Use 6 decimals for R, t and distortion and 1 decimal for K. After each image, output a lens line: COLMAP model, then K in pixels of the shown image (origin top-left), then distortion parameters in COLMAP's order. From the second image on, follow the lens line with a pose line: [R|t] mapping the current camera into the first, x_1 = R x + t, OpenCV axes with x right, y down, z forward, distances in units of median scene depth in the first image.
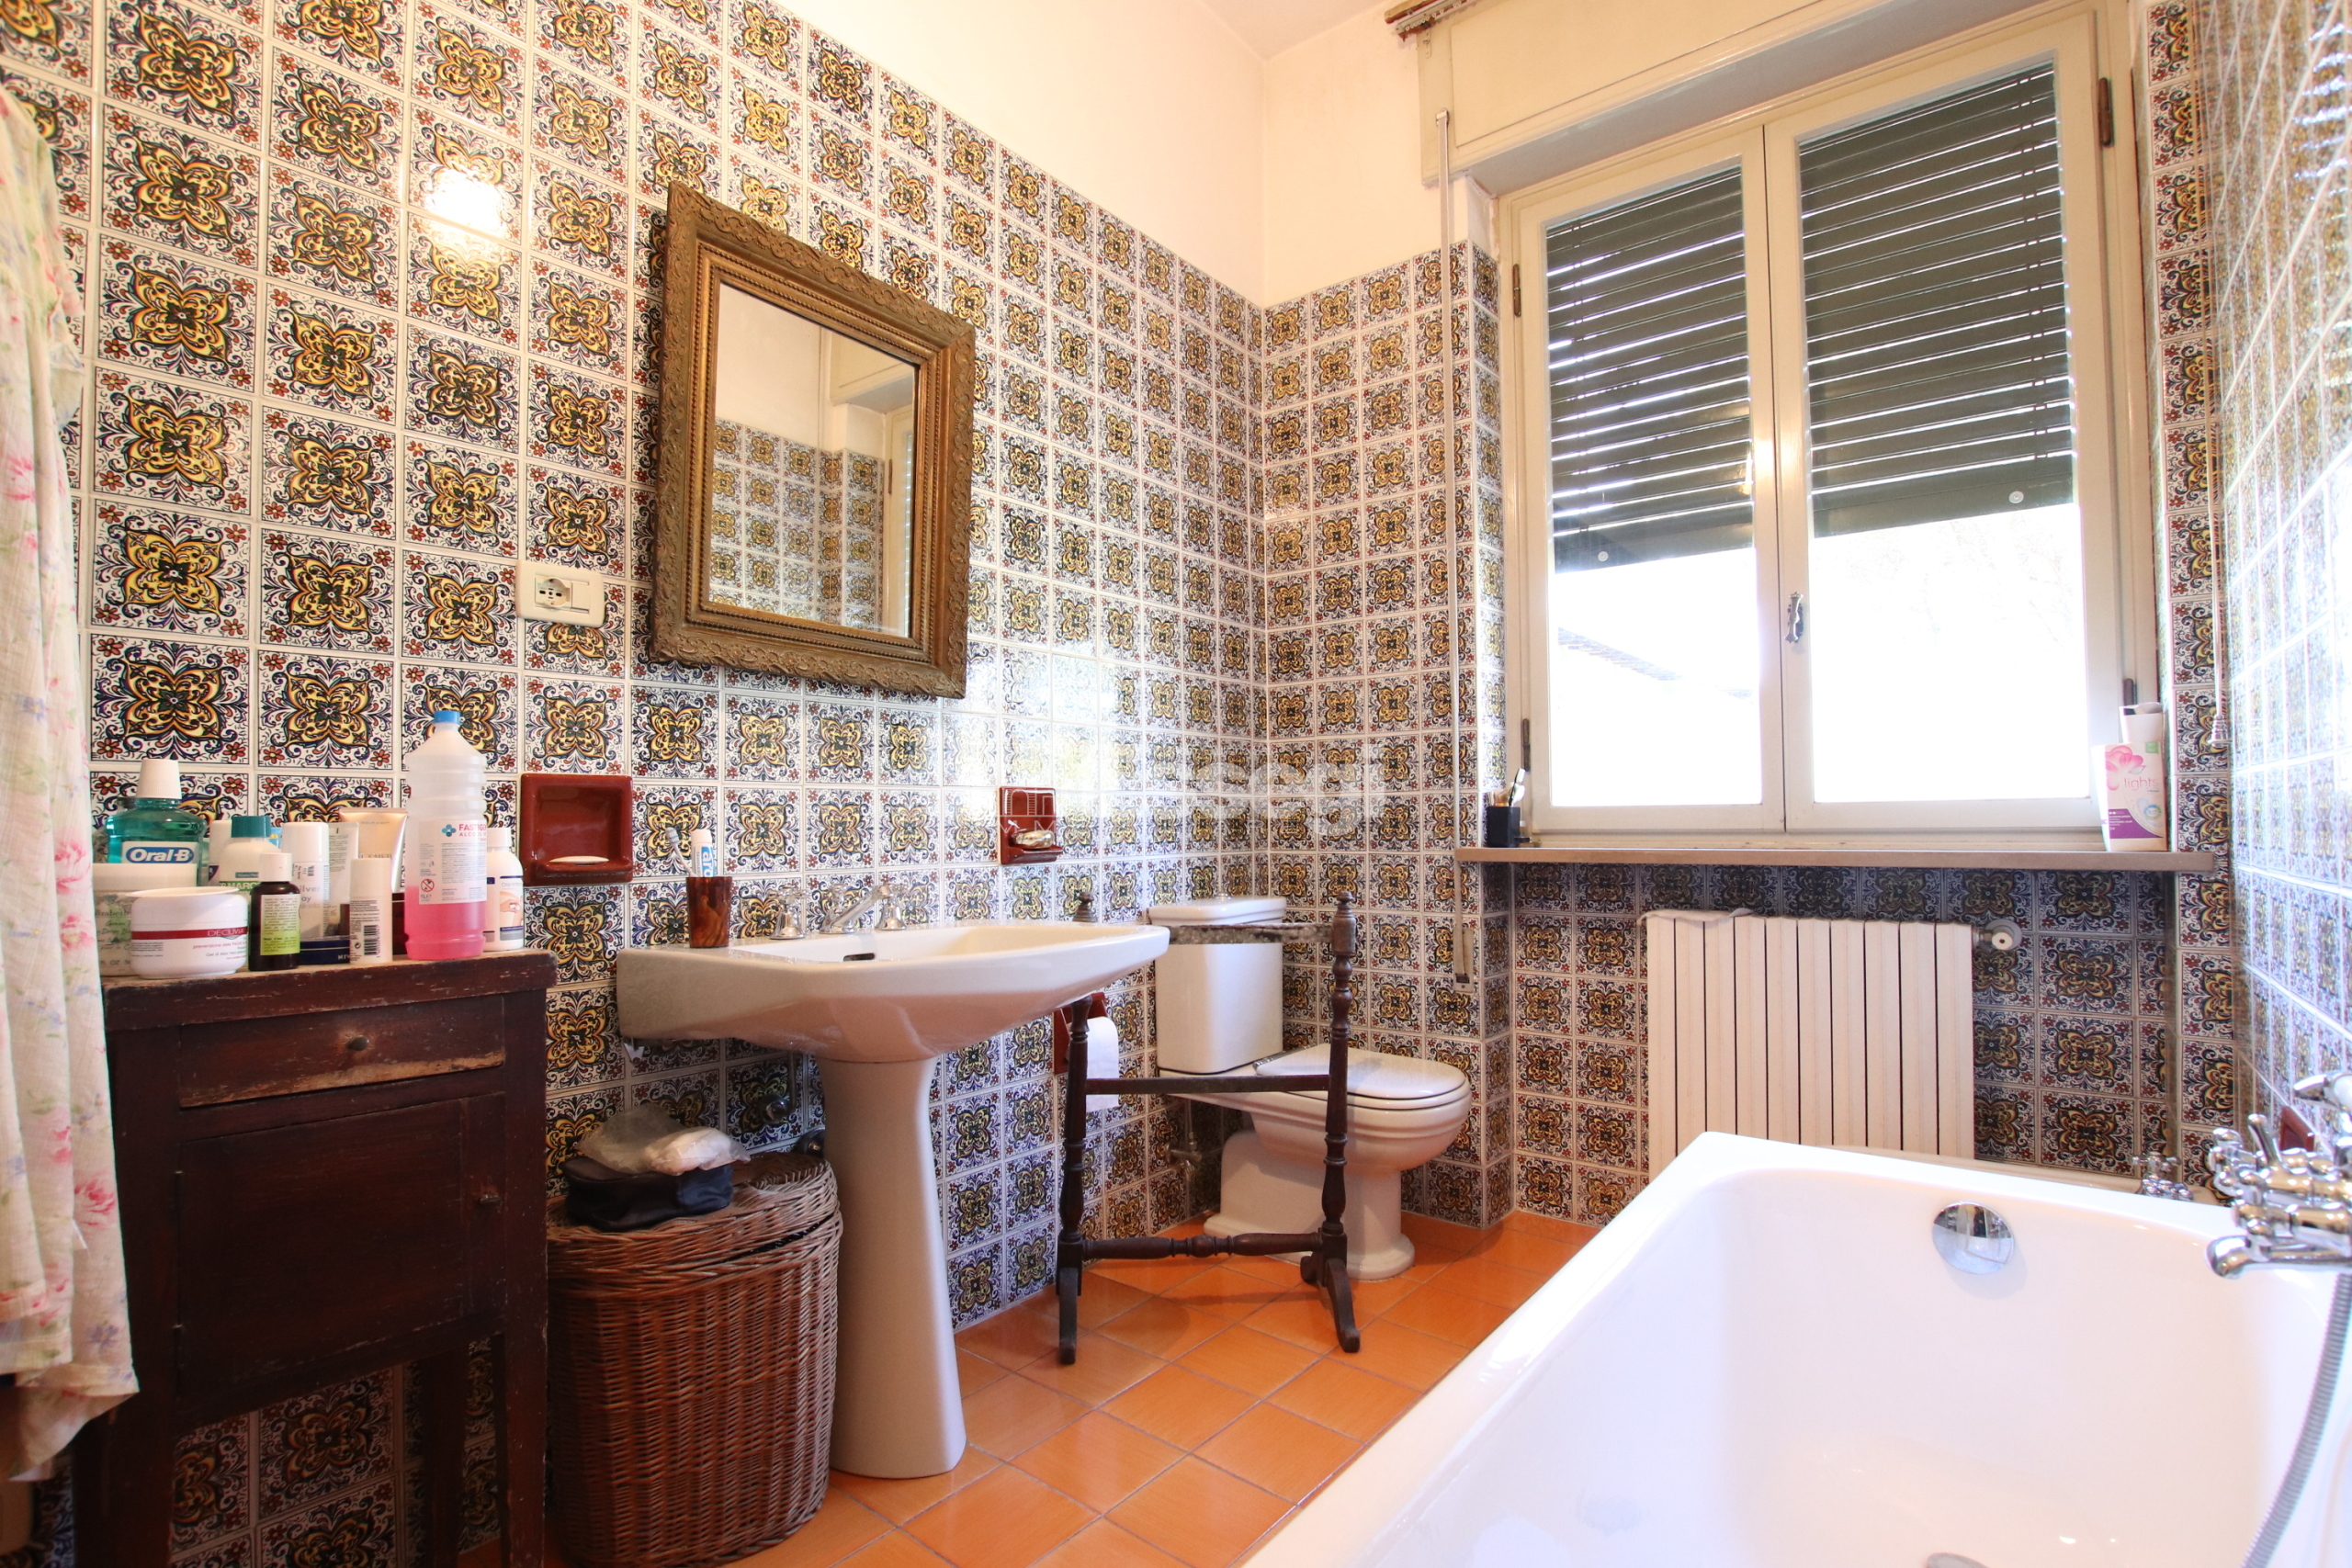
lens RADIAL K [[1093.3, 0, 1179.6], [0, 1093.3, 796.0], [0, 0, 1]] dist [-0.028954, 0.001635]
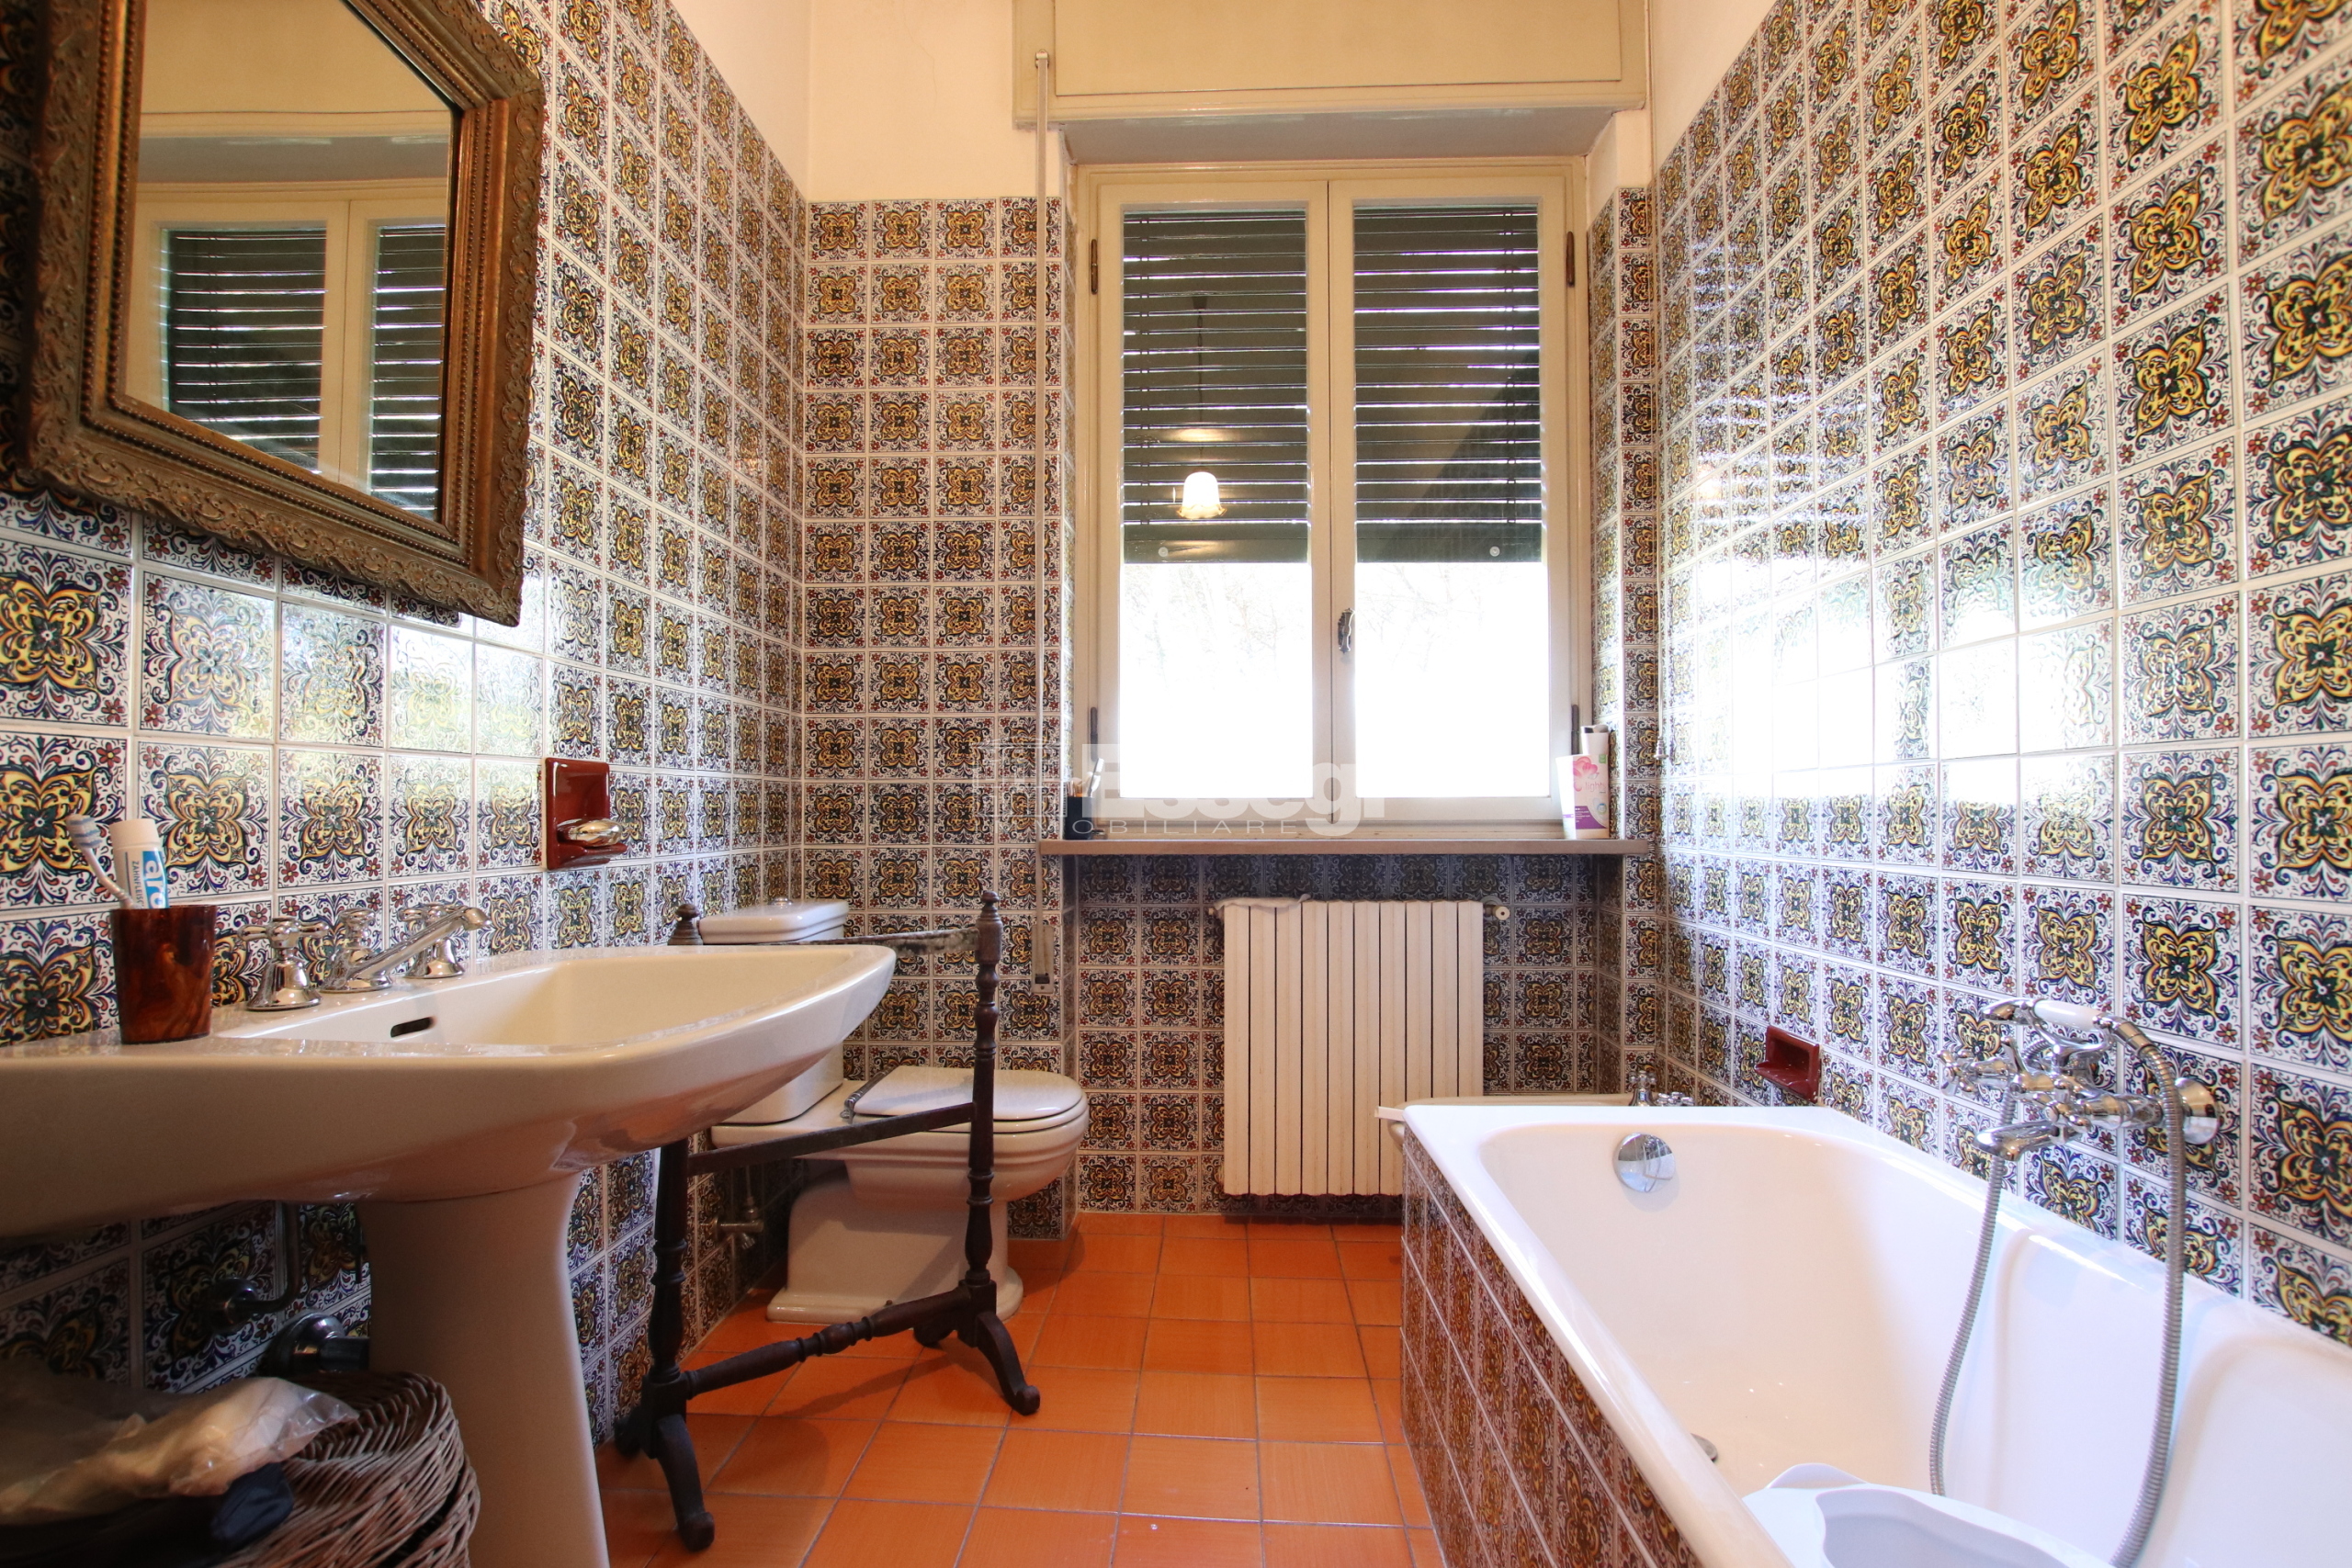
lens RADIAL K [[1093.3, 0, 1172.7], [0, 1093.3, 795.3], [0, 0, 1]] dist [-0.028954, 0.001635]
pose [[0.806952, 0.015272, 0.590419, -0.295937], [-0.019841, 0.999802, 0.001257, 0.007494], [-0.590283, -0.012729, 0.807096, 0.245517]]
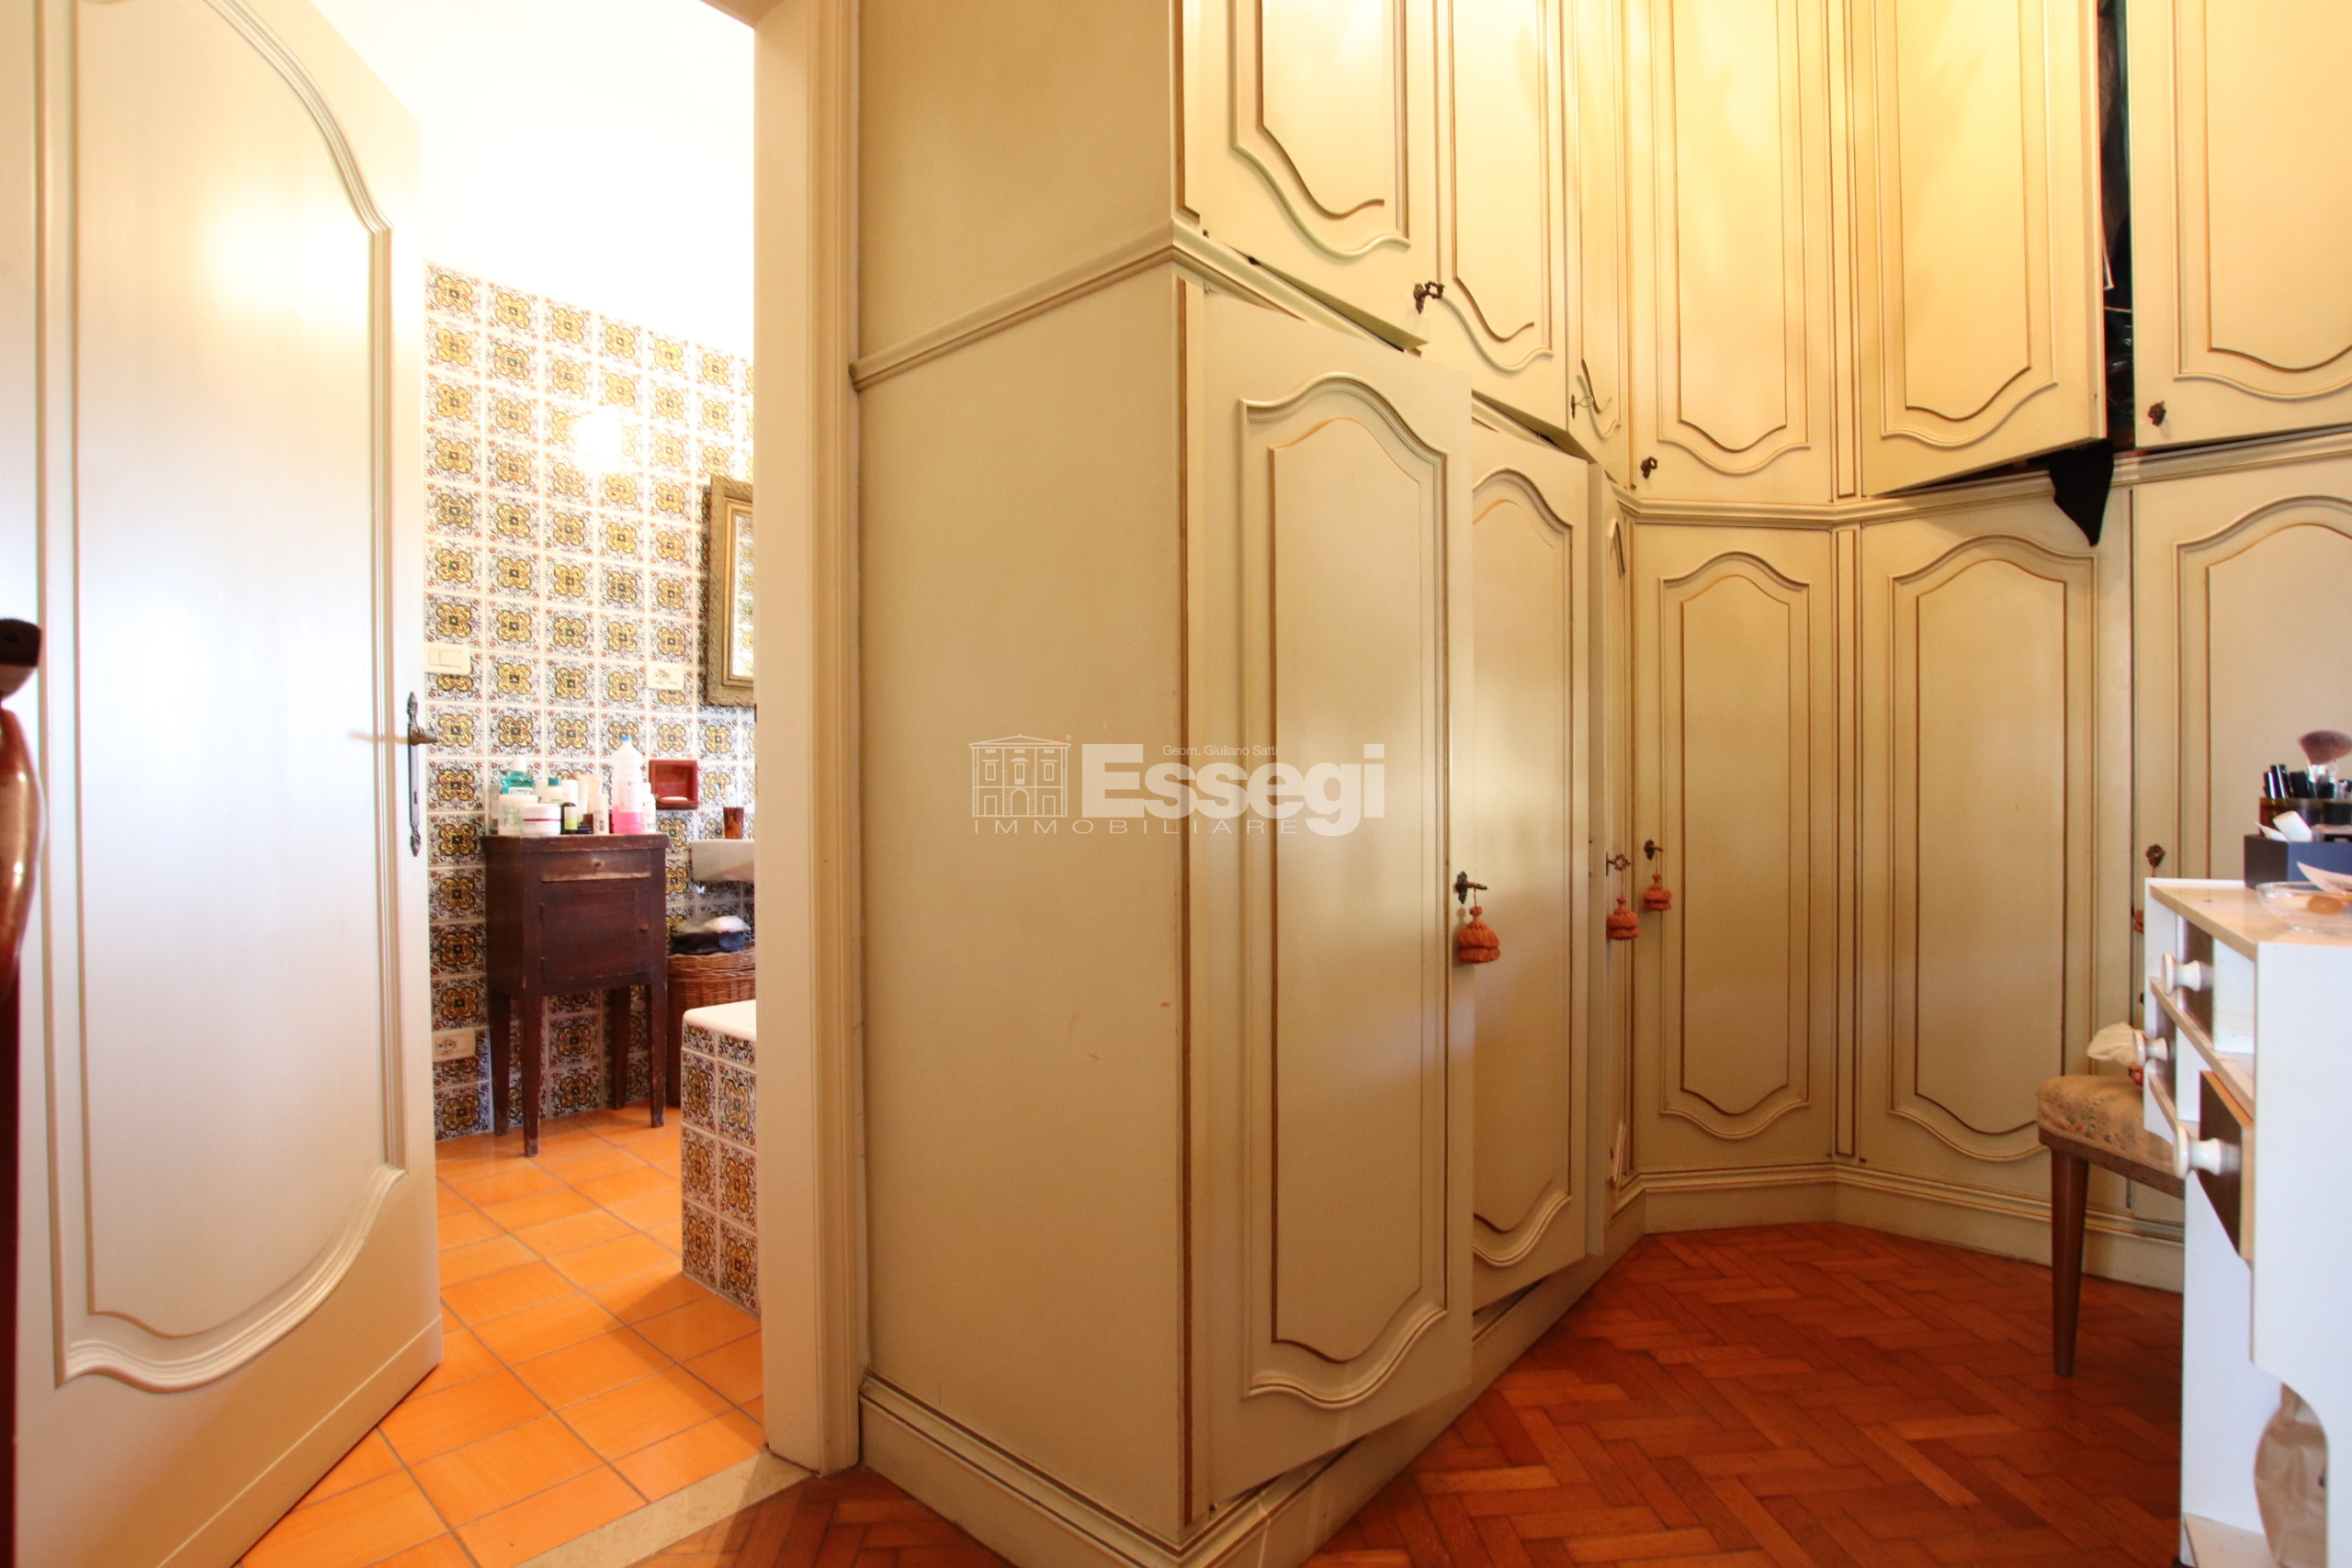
lens RADIAL K [[1093.3, 0, 1176.8], [0, 1093.3, 794.9], [0, 0, 1]] dist [-0.028954, 0.001635]
pose [[0.998968, 0.003154, -0.045306, 0.460682], [-0.001852, 0.999585, 0.028755, -0.011121], [0.045378, -0.028641, 0.998559, -0.944574]]
